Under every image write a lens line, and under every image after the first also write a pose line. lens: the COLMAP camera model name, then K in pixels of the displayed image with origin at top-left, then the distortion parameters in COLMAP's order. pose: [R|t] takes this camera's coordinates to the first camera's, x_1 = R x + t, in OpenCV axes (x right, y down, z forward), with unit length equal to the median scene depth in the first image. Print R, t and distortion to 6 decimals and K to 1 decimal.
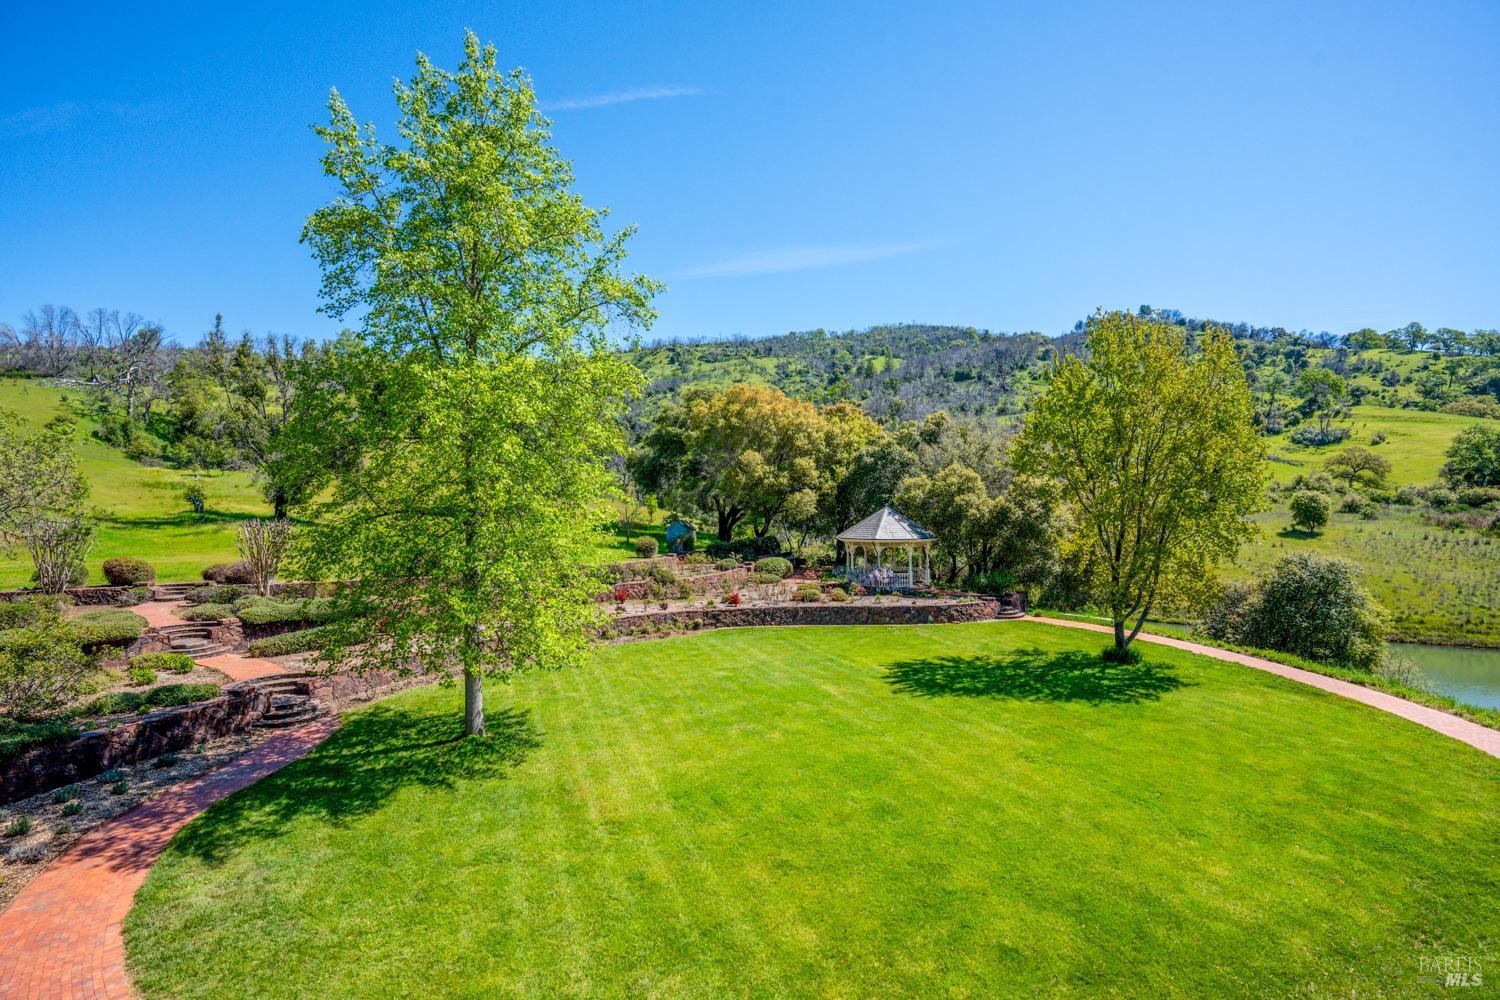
lens RADIAL K [[715.4, 0, 745.2], [0, 715.4, 490.5], [0, 0, 1]] dist [-0.053331, 0.004100]
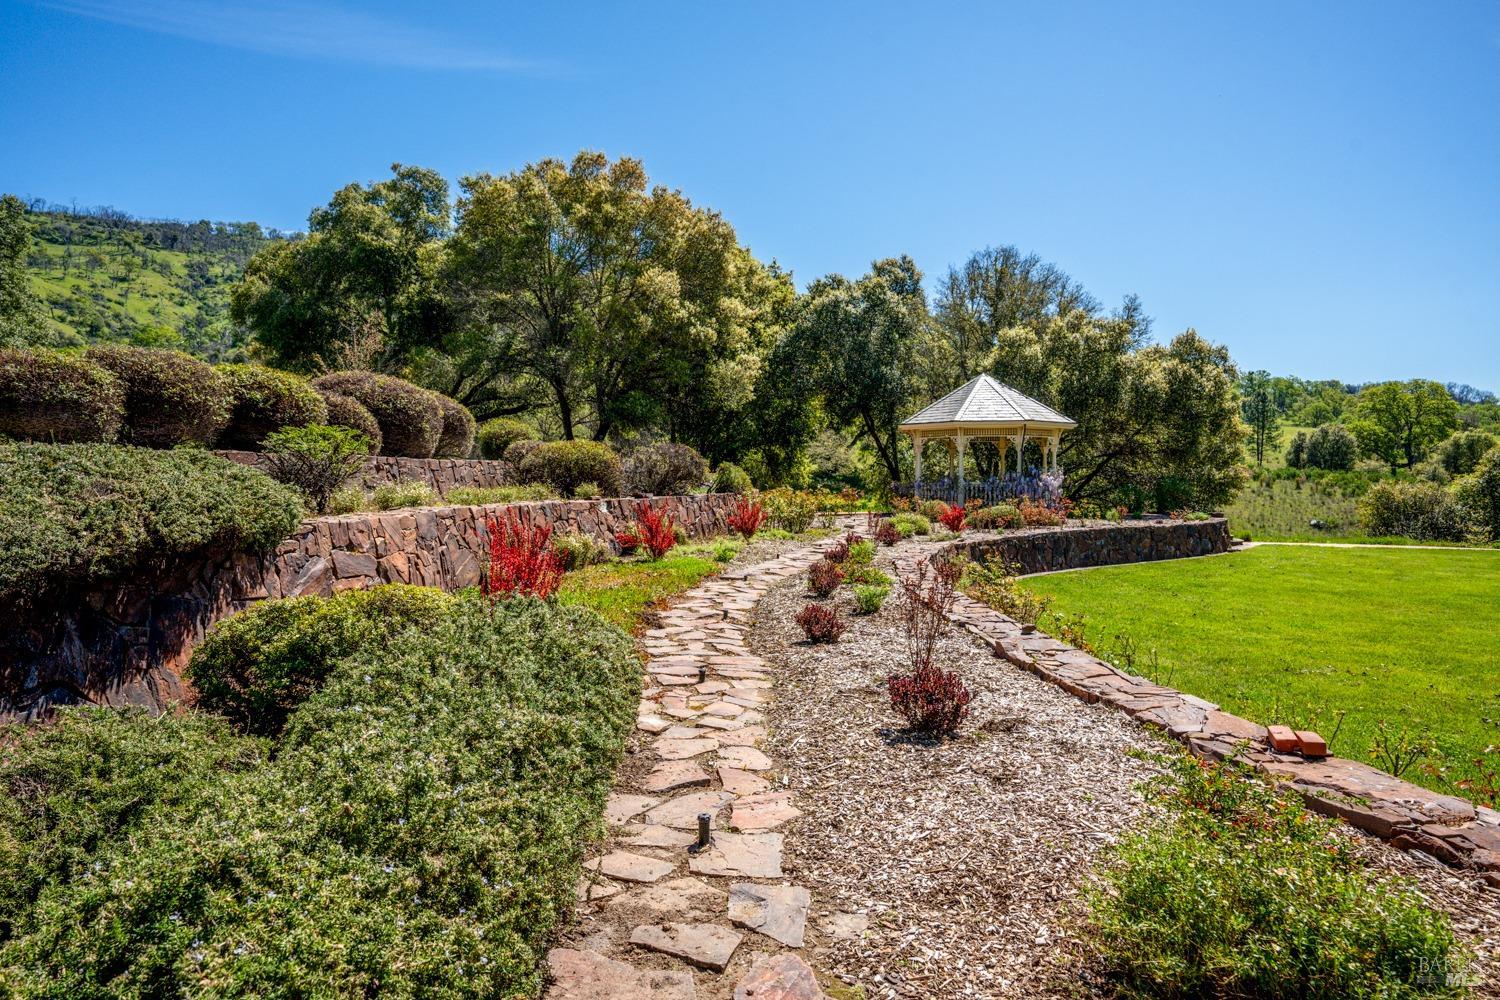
lens RADIAL K [[900.1, 0, 753.6], [0, 900.1, 487.7], [0, 0, 1]] dist [-0.003924, 0.015024]
pose [[0.818547, 0.000484, 0.574439, -0.434214], [-0.018045, 0.999528, 0.024872, 0.118400], [-0.574156, -0.030724, 0.818170, 0.601973]]
